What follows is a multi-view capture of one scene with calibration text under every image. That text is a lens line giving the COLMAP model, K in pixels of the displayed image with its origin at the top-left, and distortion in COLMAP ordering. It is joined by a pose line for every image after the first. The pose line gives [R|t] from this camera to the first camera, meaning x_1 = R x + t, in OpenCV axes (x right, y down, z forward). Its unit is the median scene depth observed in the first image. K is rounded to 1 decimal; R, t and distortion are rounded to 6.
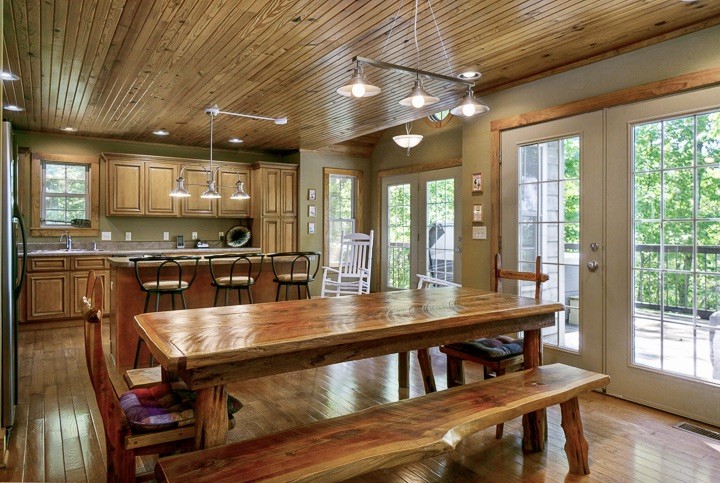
lens RADIAL K [[485.2, 0, 363.7], [0, 485.2, 236.4], [0, 0, 1]] dist [0.004556, 0.004402]
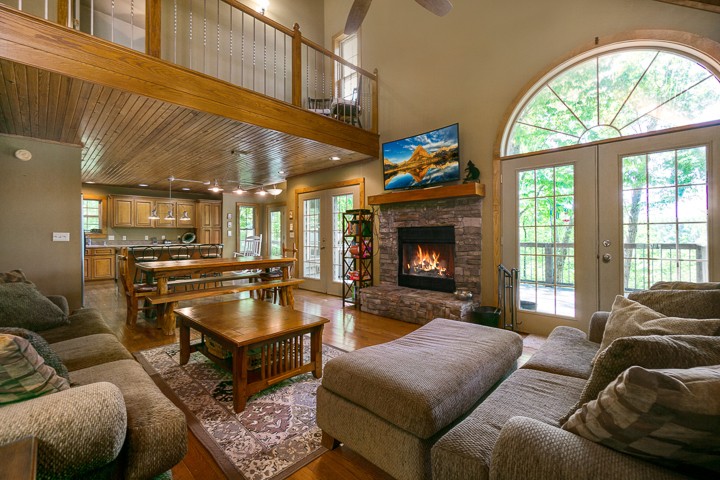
lens RADIAL K [[310.1, 0, 361.1], [0, 310.1, 236.0], [0, 0, 1]] dist [-0.003523, 0.000265]
pose [[0.975493, -0.004194, 0.219989, 0.148057], [0.005949, 0.999956, -0.007317, 0.006455], [-0.219948, 0.008446, 0.975475, -0.371934]]
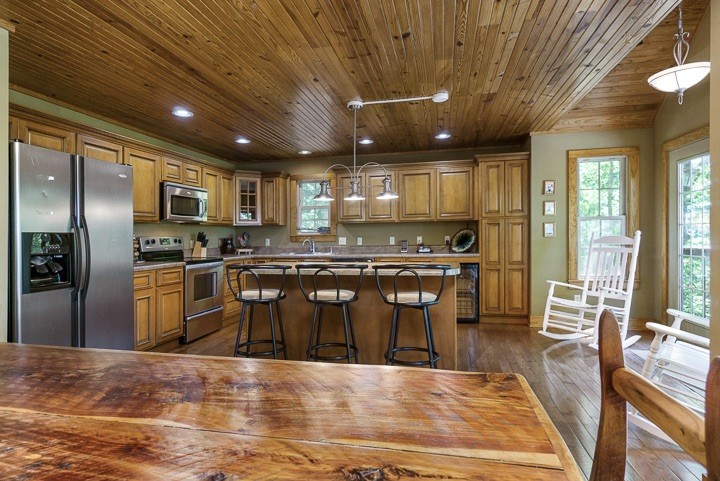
lens RADIAL K [[404.6, 0, 353.5], [0, 404.6, 240.1], [0, 0, 1]] dist [0.005808, -0.000034]
pose [[0.685619, -0.004323, -0.727948, 0.168820], [0.007603, 0.999970, 0.001222, -0.004028], [0.727921, -0.006372, 0.685631, 0.344142]]
